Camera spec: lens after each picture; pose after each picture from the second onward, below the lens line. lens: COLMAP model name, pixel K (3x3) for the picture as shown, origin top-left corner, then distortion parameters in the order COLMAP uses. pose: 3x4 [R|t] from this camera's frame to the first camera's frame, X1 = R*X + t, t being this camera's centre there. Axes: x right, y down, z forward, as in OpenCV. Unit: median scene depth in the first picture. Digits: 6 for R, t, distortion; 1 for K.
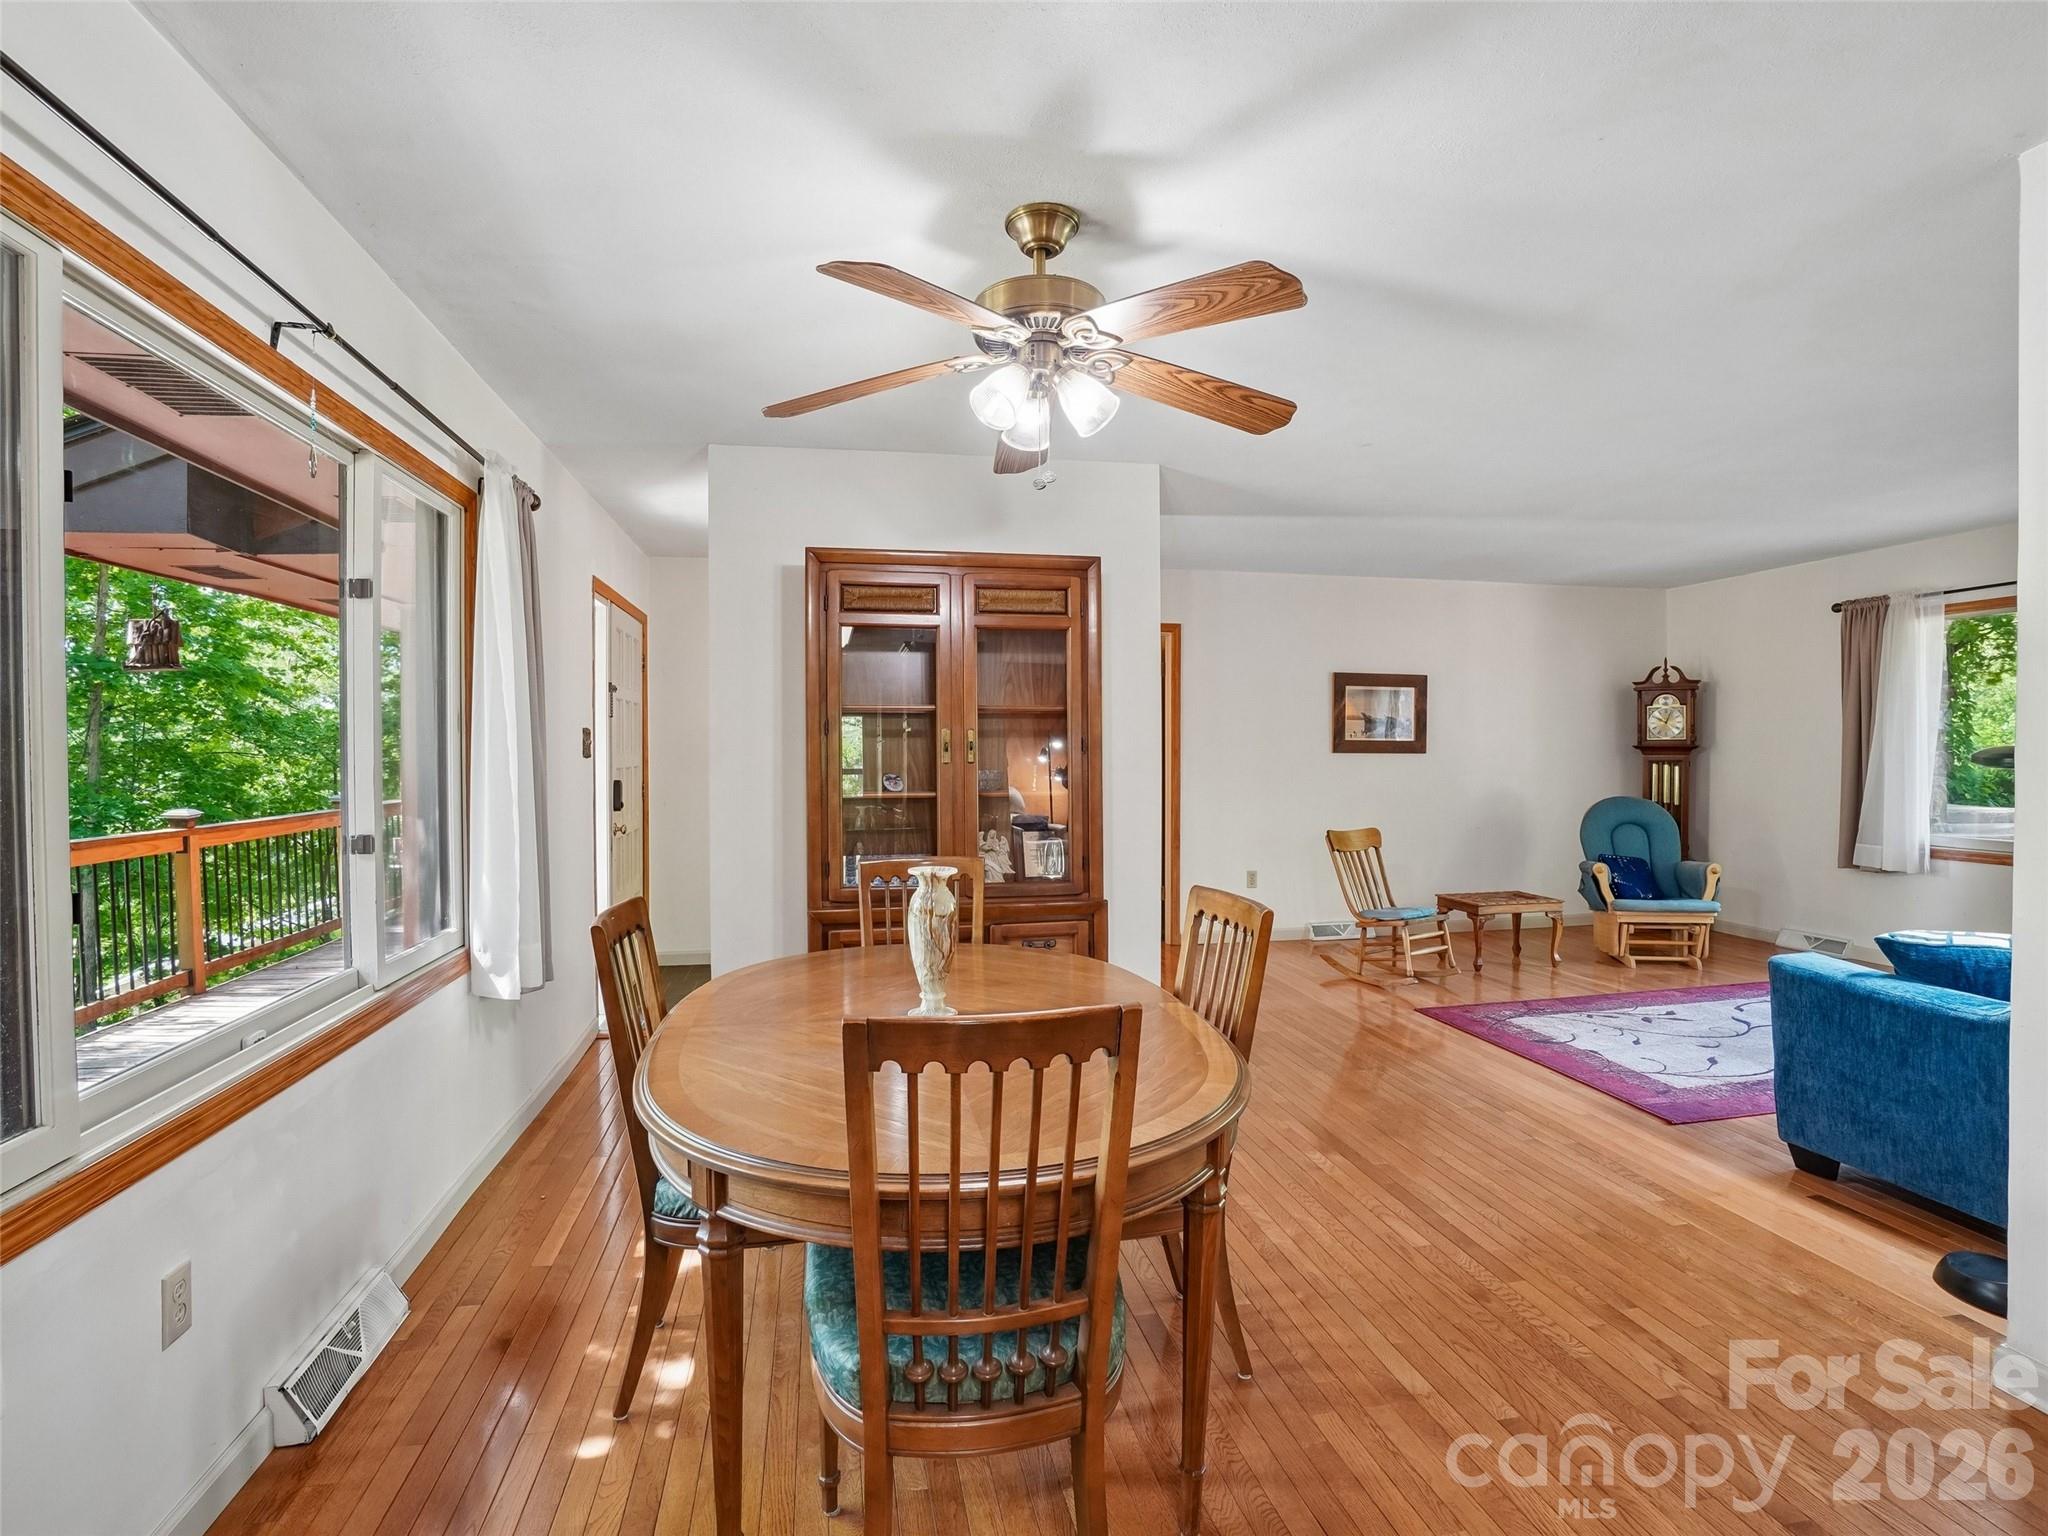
lens RADIAL K [[1012.6, 0, 1026.1], [0, 1012.6, 768.2], [0, 0, 1]] dist [-0.057252, 0.018938]
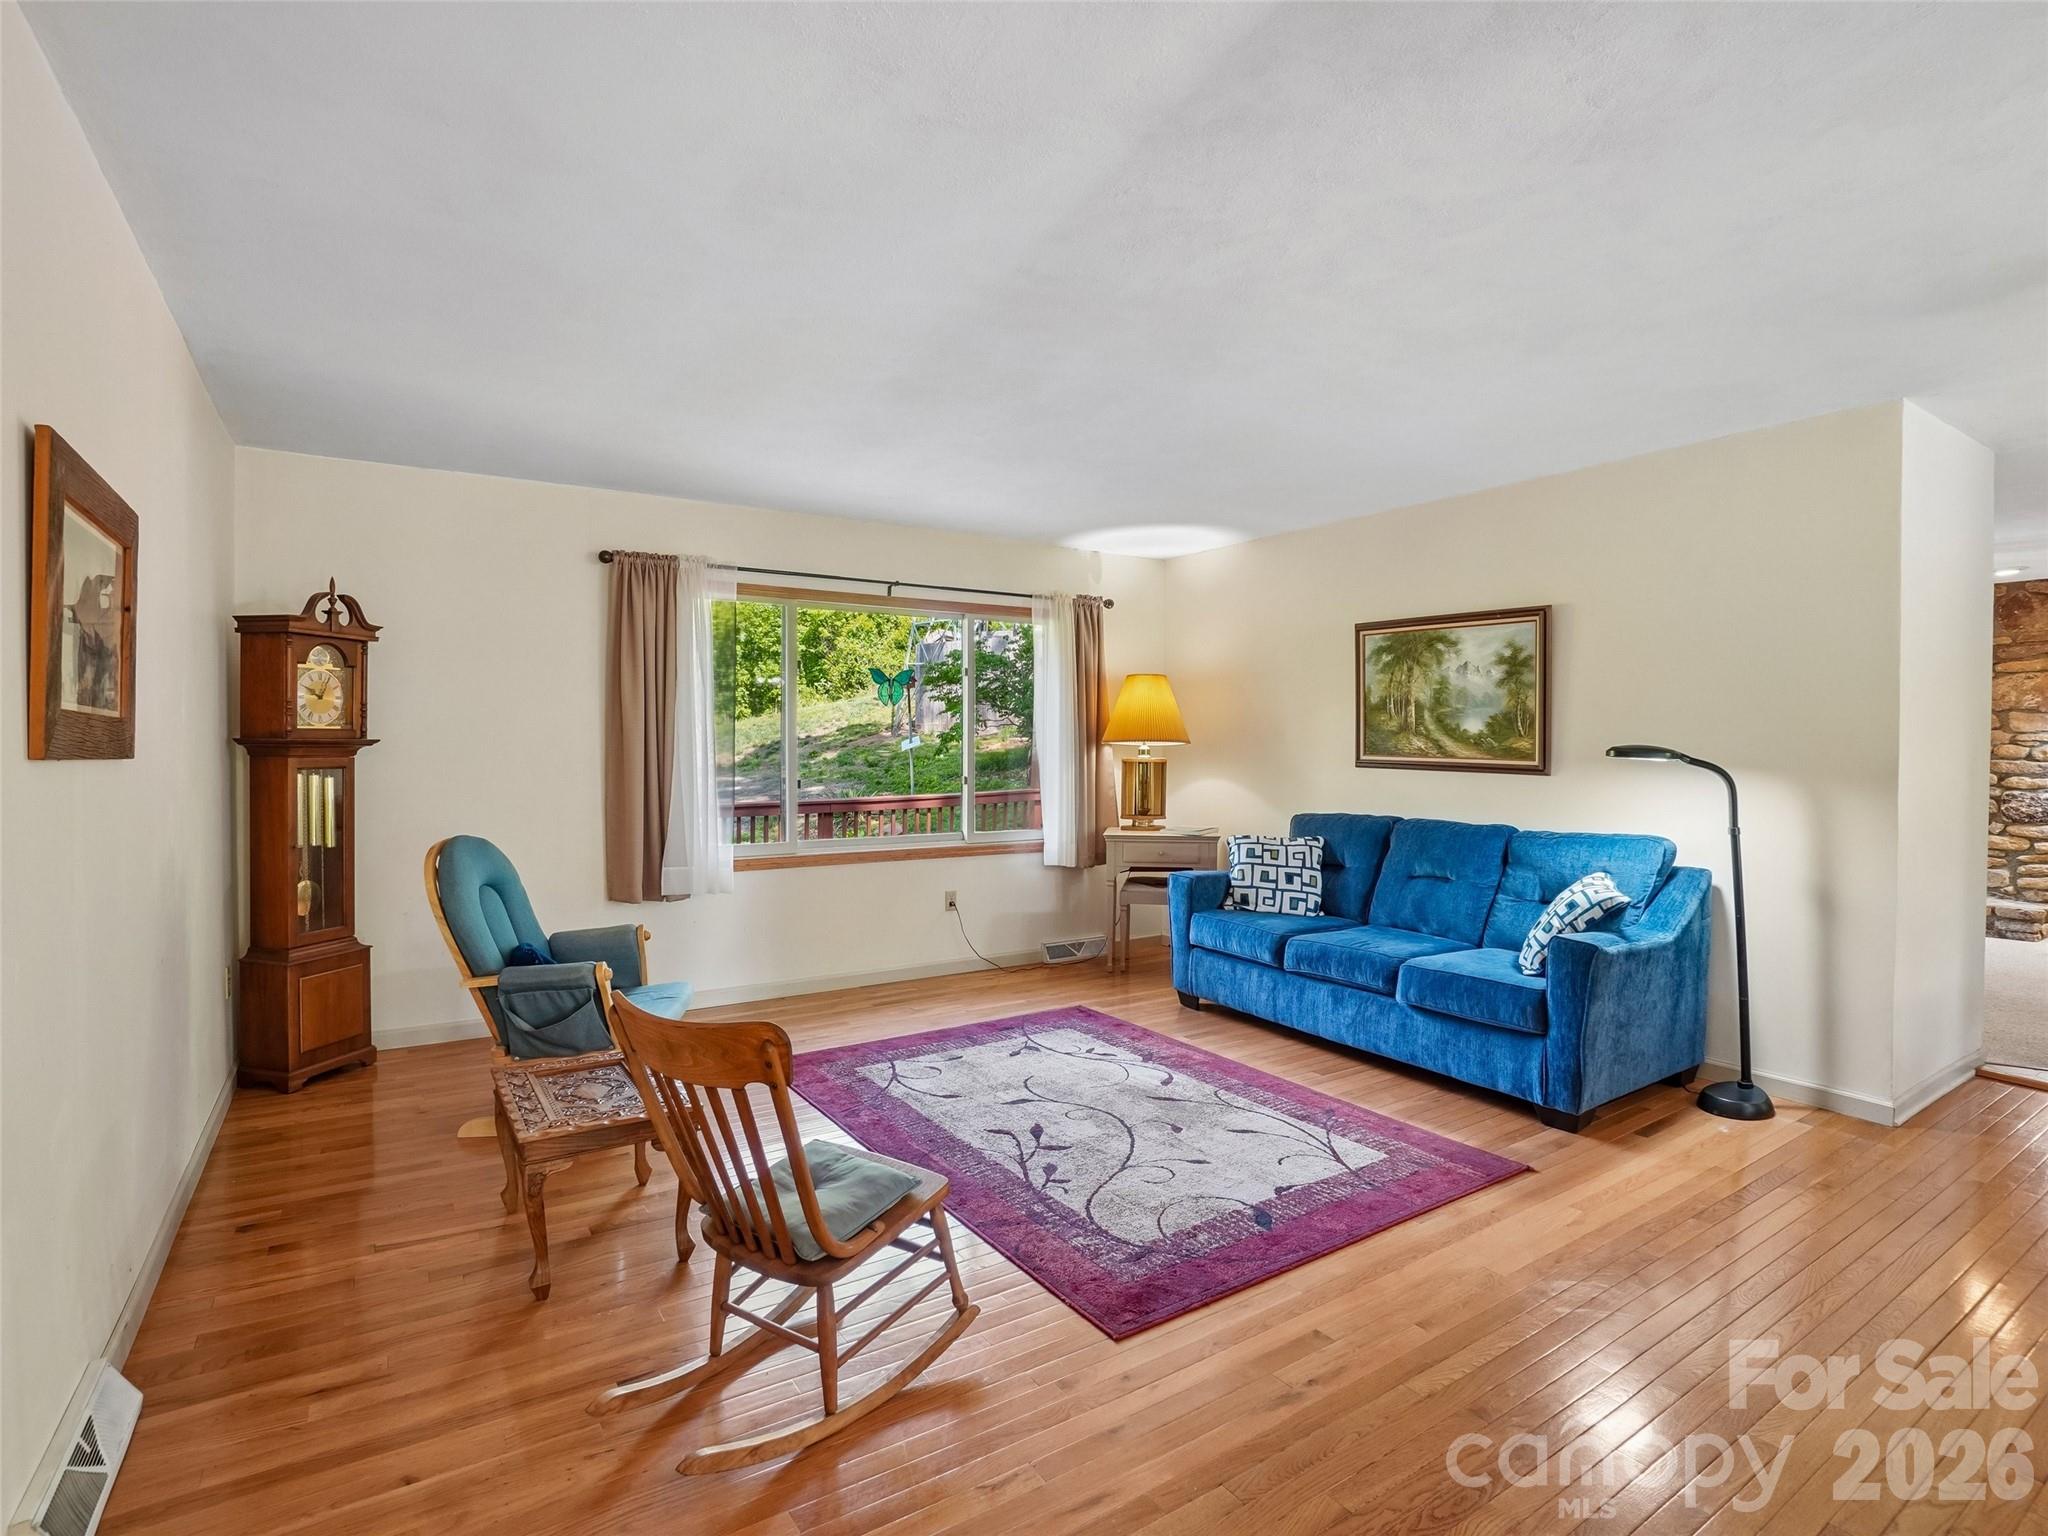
lens RADIAL K [[1012.6, 0, 1015.0], [0, 1012.6, 759.3], [0, 0, 1]] dist [-0.057252, 0.018938]
pose [[-0.375656, -0.011879, 0.926683, 0.003099], [0.015294, 0.999702, 0.019015, -0.020054], [-0.926633, 0.021316, -0.375362, 1.036890]]
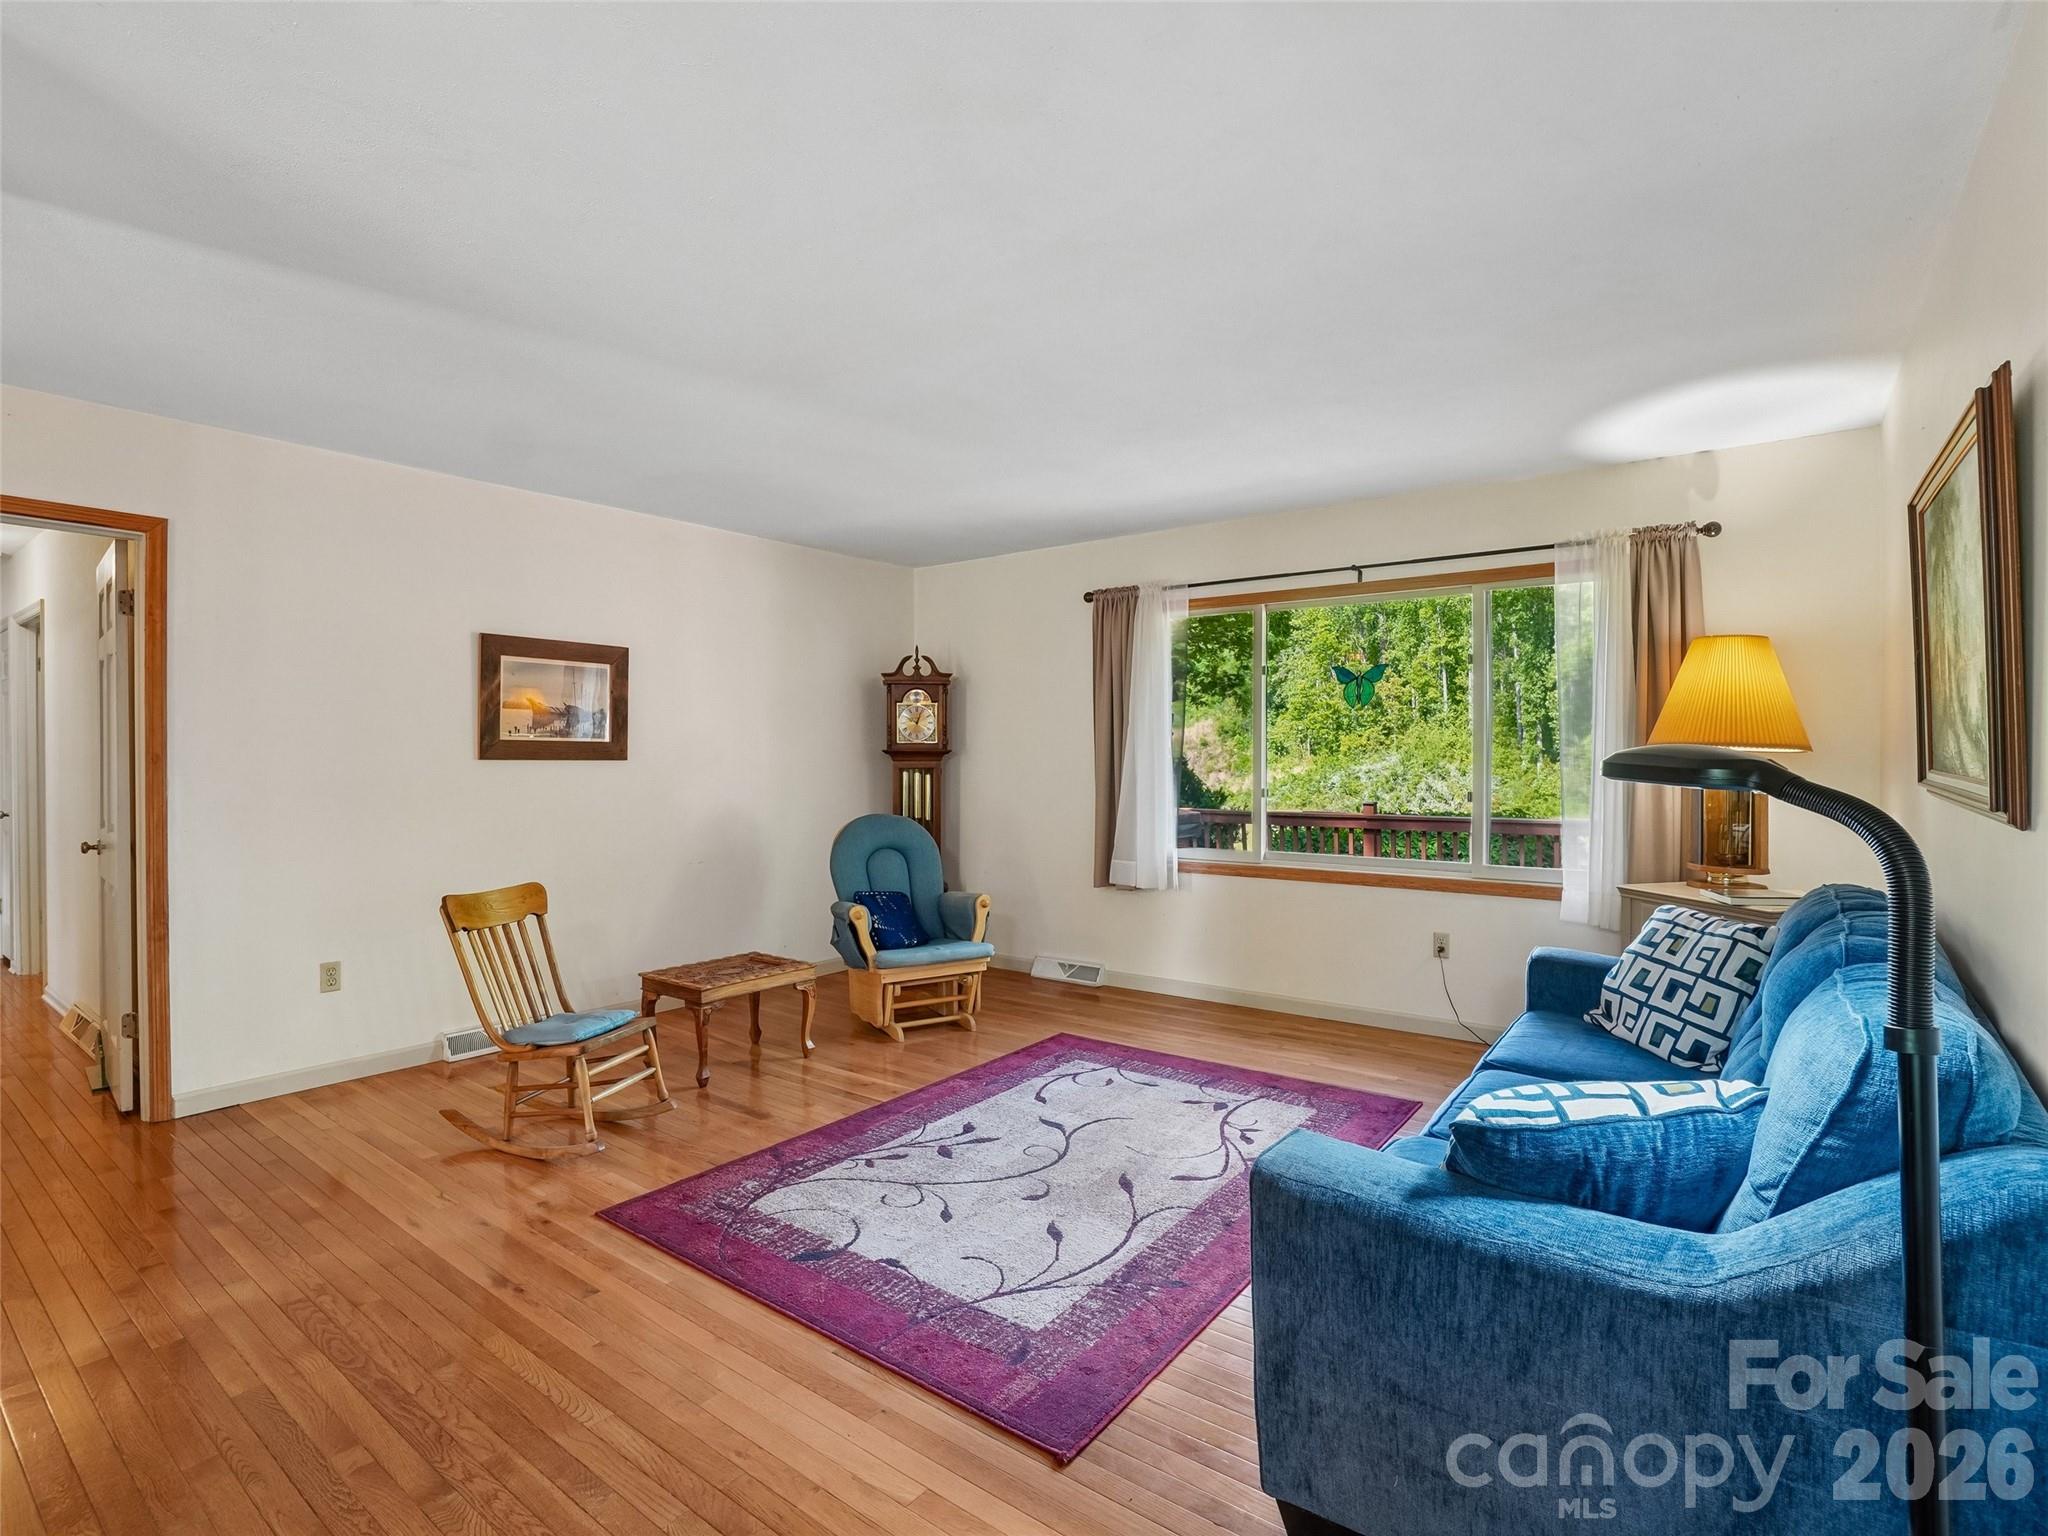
lens RADIAL K [[1012.6, 0, 1023.6], [0, 1012.6, 764.3], [0, 0, 1]] dist [-0.057252, 0.018938]
pose [[0.745815, -0.004179, 0.666140, 0.170080], [0.010725, 0.999926, -0.005735, -0.005910], [-0.666067, 0.011422, 0.745804, 0.362840]]
